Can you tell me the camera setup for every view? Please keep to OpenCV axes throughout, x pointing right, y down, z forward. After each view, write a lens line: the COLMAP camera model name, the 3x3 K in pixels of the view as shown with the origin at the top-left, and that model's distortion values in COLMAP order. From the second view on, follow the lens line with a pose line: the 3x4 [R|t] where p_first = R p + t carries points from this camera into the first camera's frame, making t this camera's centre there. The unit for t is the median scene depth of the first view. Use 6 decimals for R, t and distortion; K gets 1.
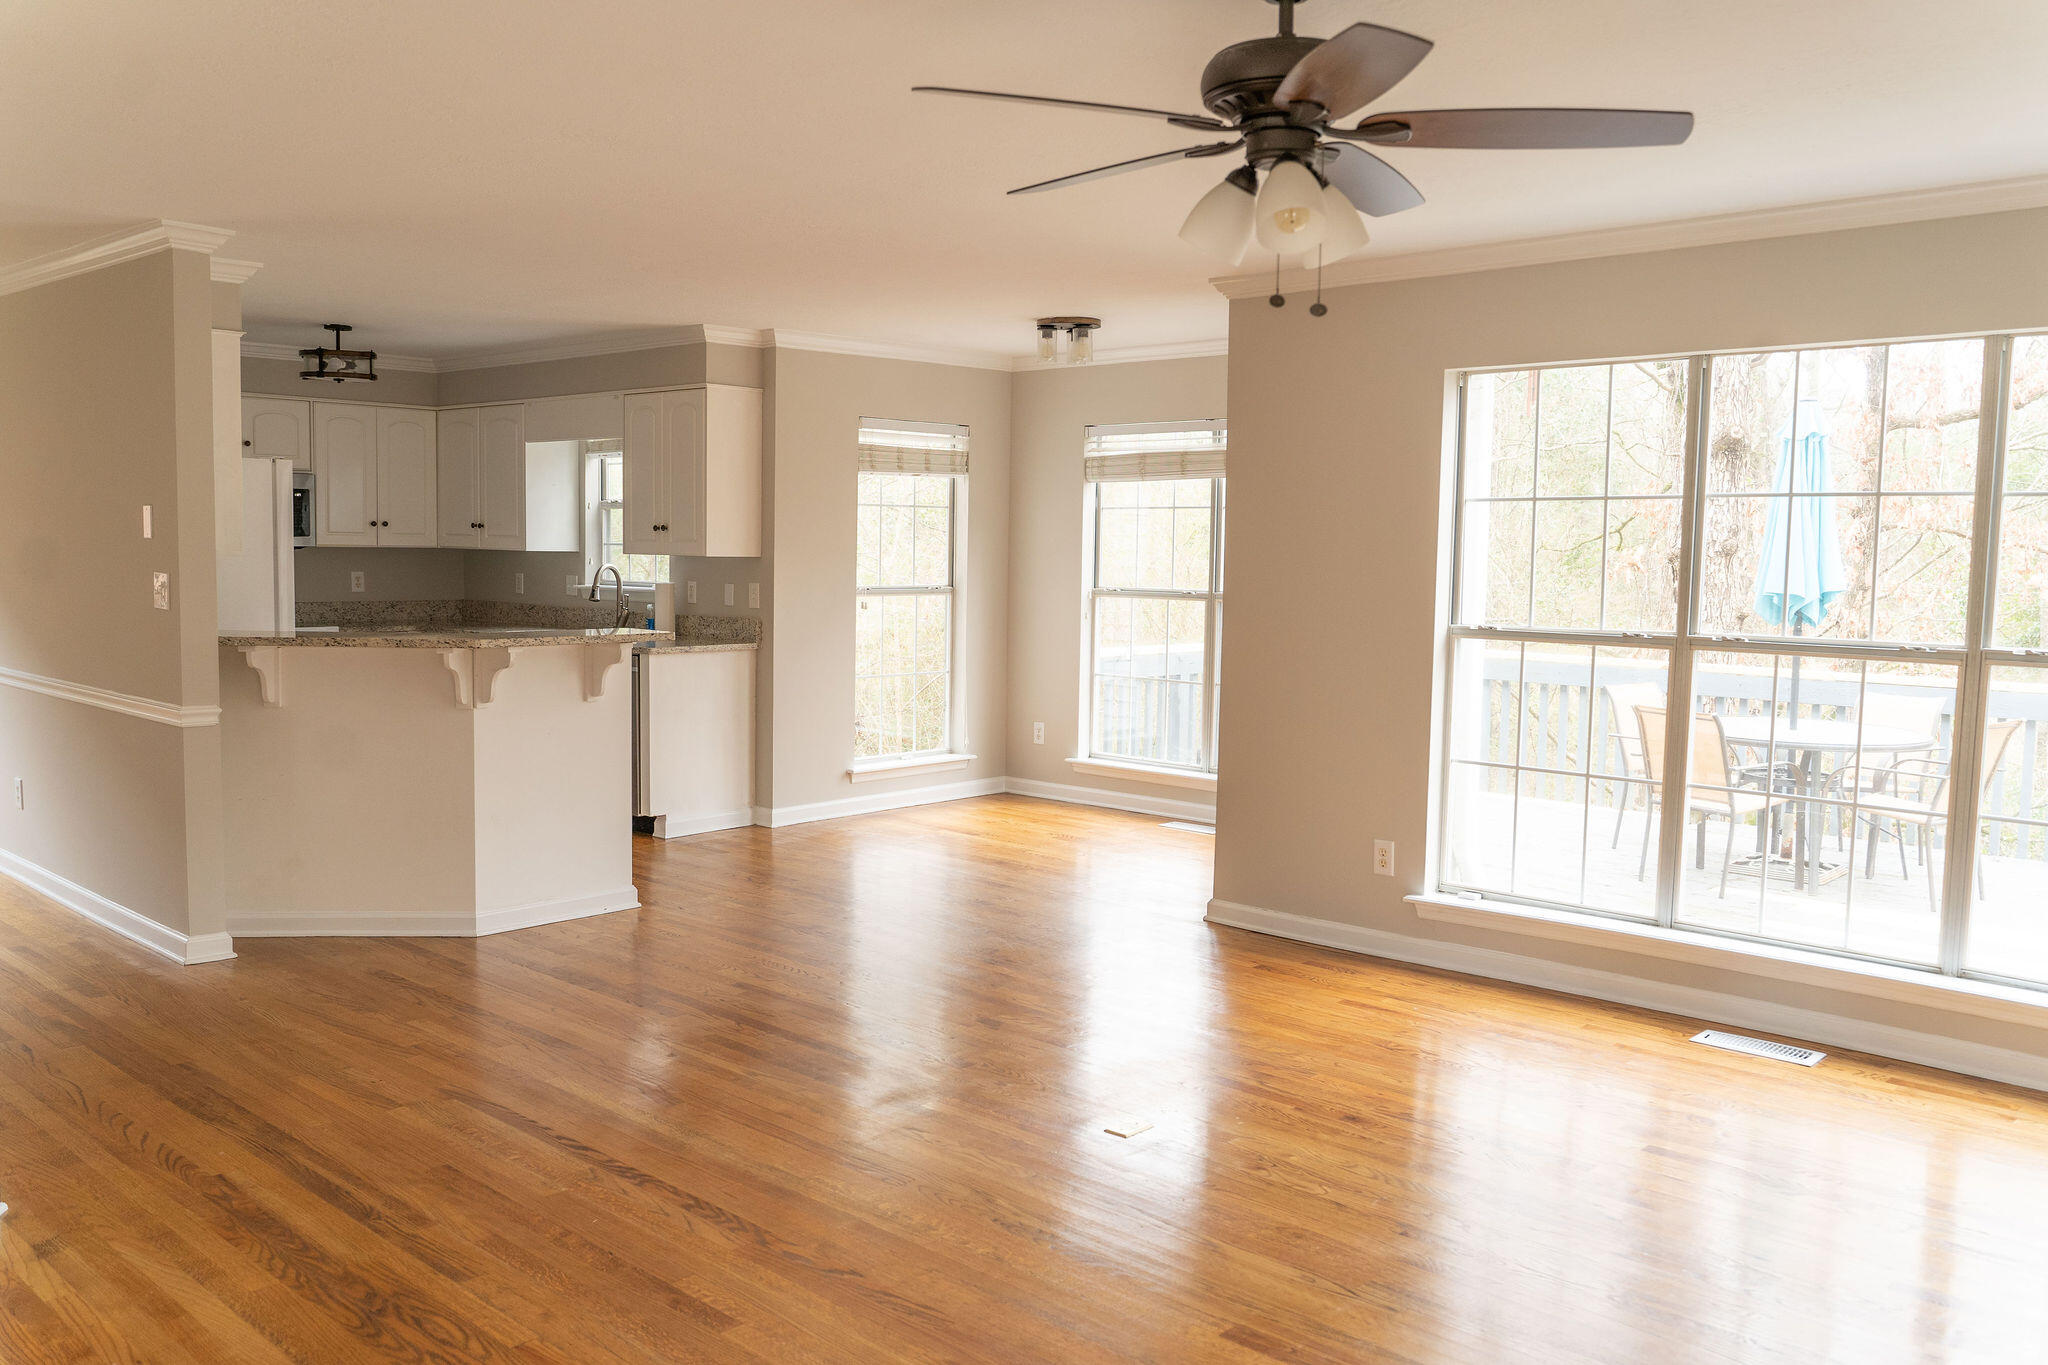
lens RADIAL K [[1652.8, 0, 1024.0], [0, 1652.8, 682.5], [0, 0, 1]] dist [-0.003876, -0.001260]
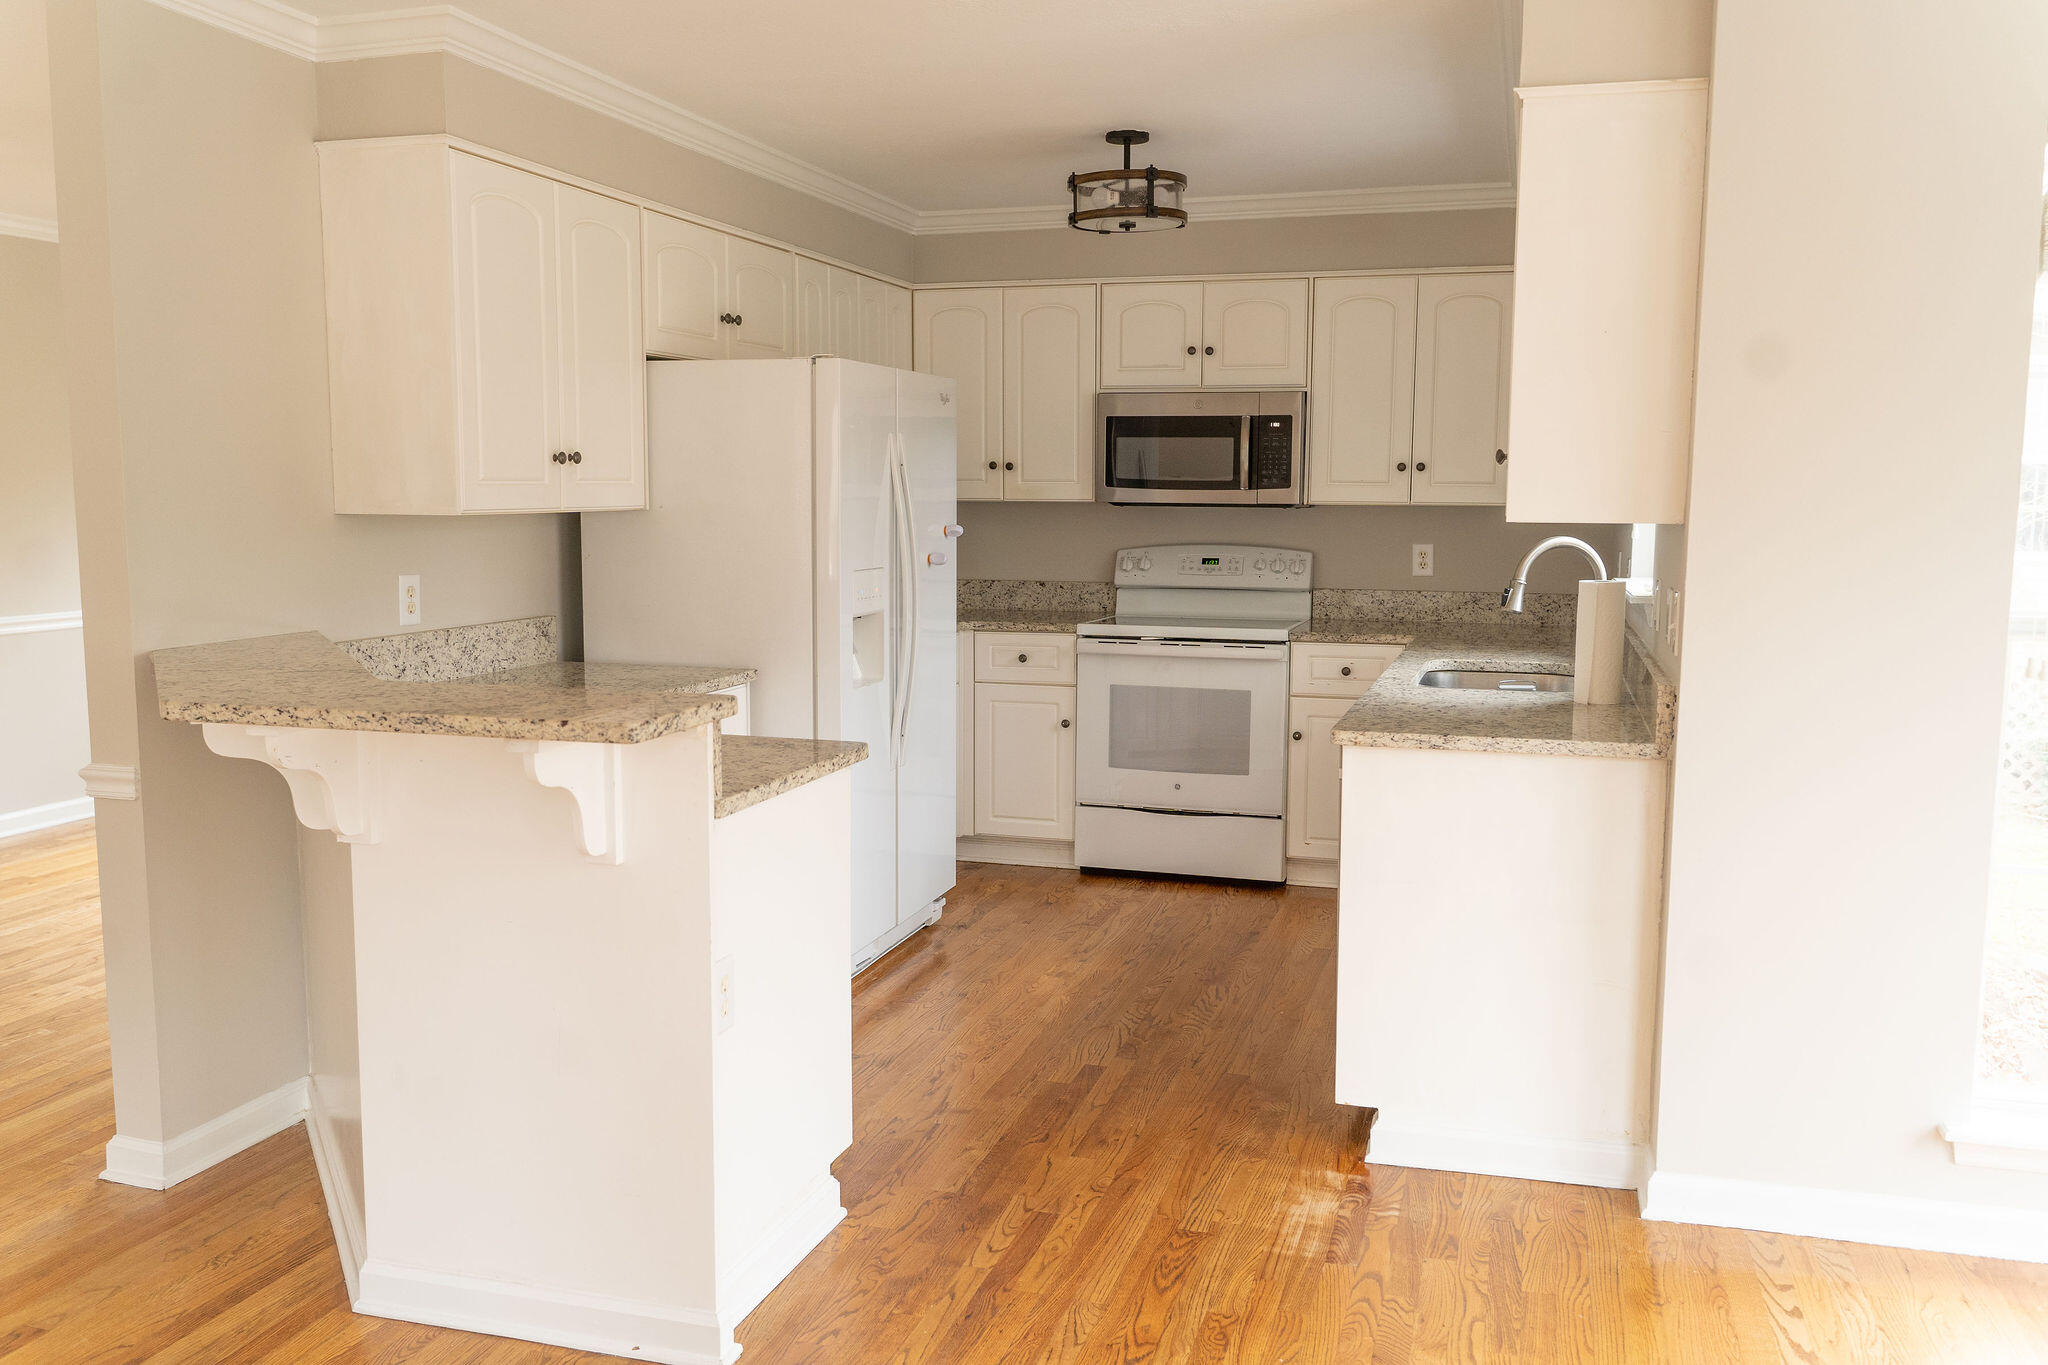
lens RADIAL K [[1652.8, 0, 1024.0], [0, 1652.8, 682.5], [0, 0, 1]] dist [-0.003876, -0.001260]
pose [[0.439841, 0.092149, -0.893336, 0.123375], [-0.073668, 0.995072, 0.066372, -0.054692], [0.895049, 0.036618, 0.444462, 0.707531]]
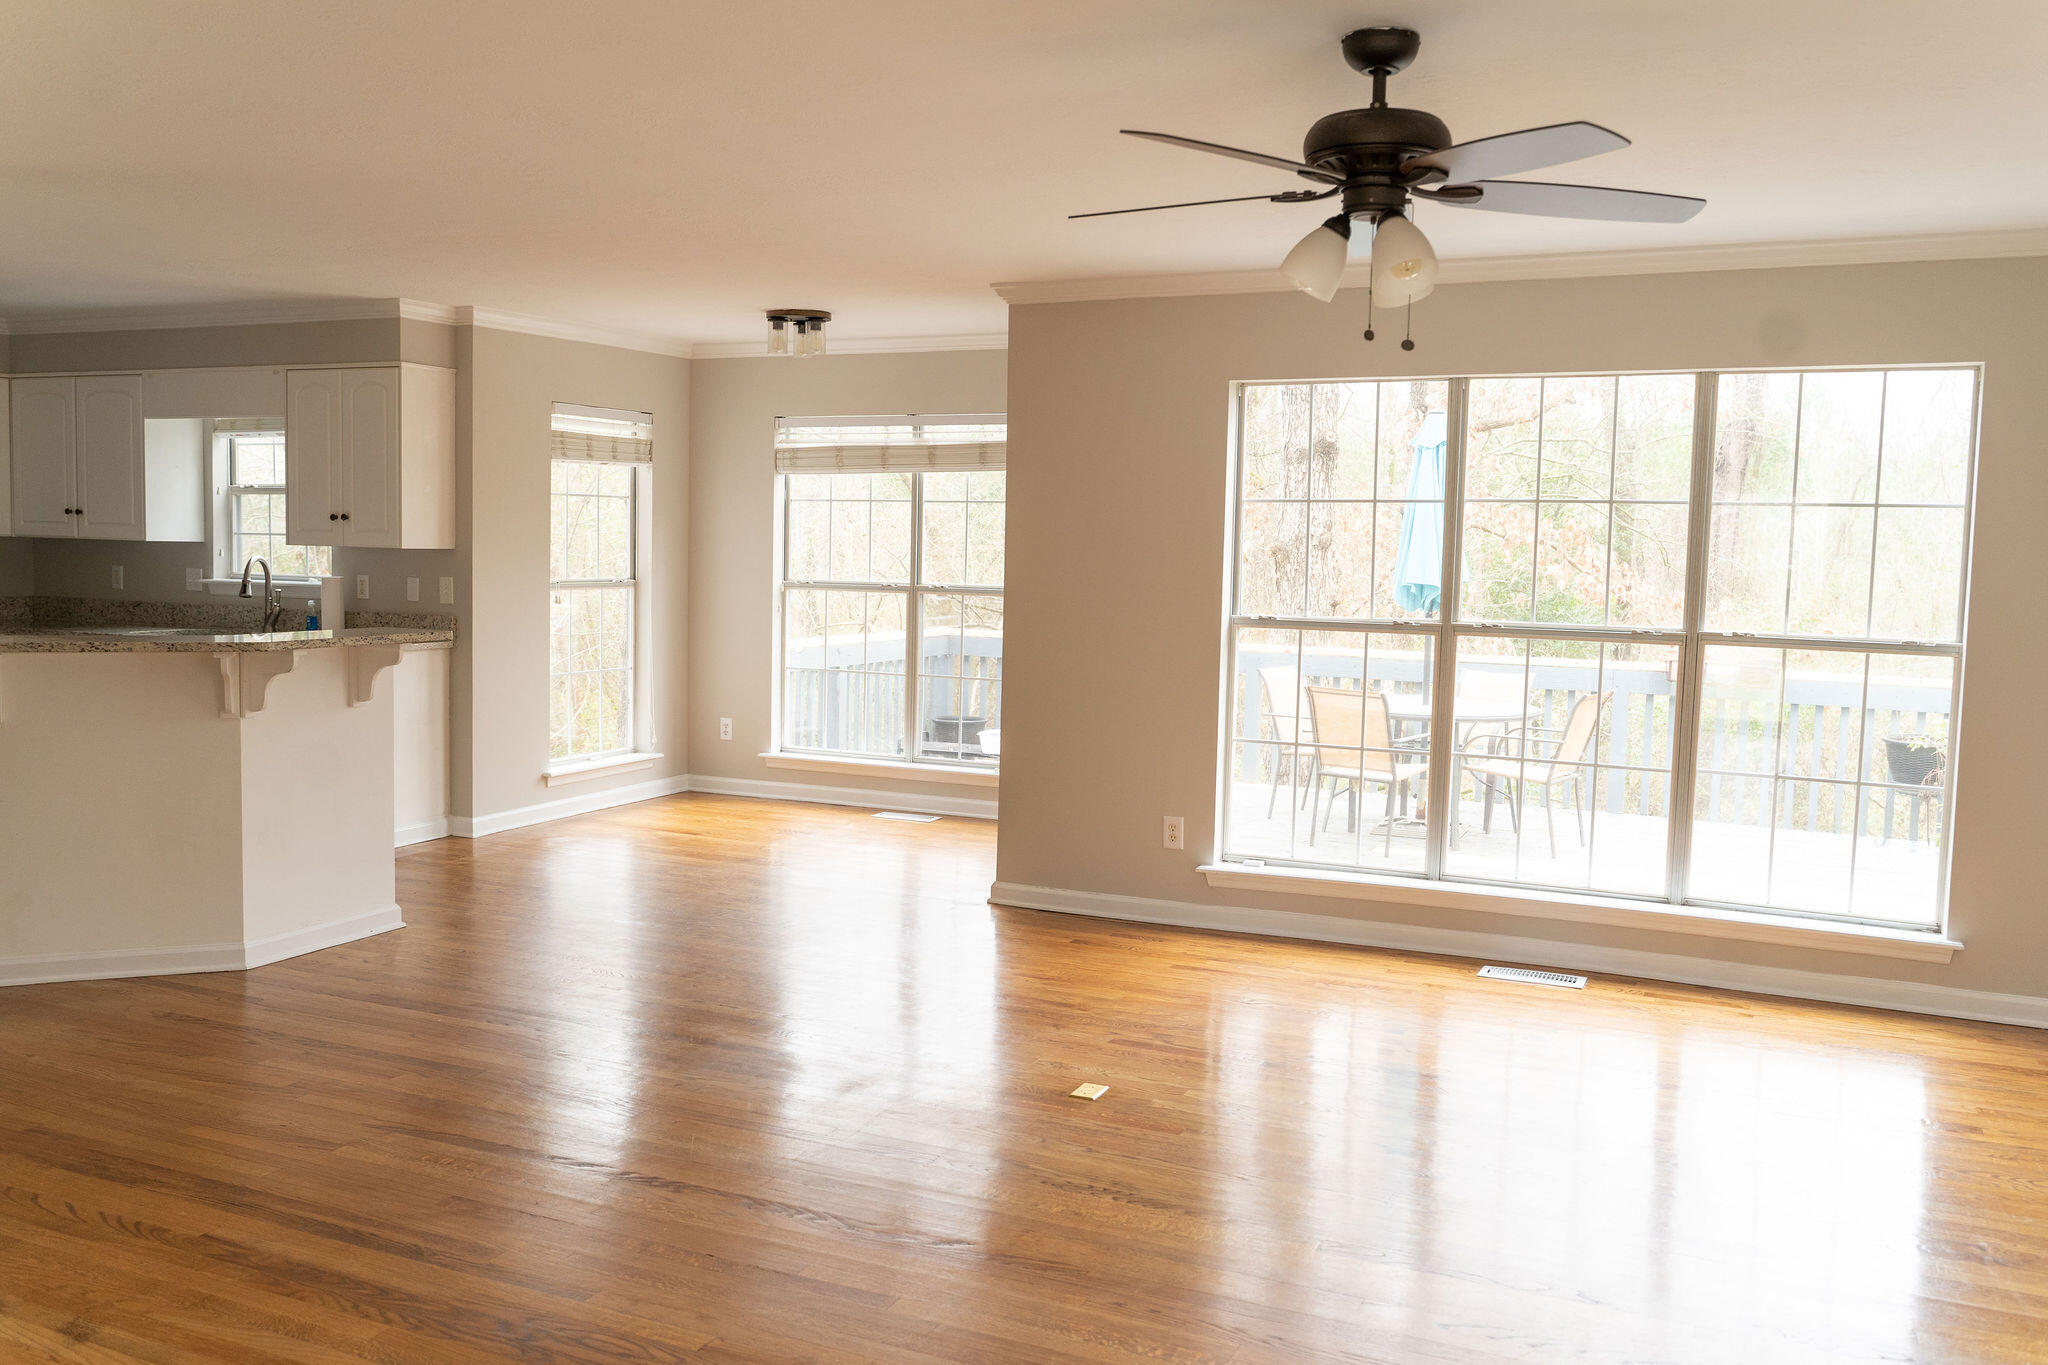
lens RADIAL K [[1697.4, 0, 1024.0], [0, 1697.4, 682.5], [0, 0, 1]] dist [-0.004955, 0.004034]
pose [[0.949647, -0.022177, 0.312537, -0.158290], [0.020428, 0.999752, 0.008870, -0.002453], [-0.312656, -0.002039, 0.949864, -0.013325]]
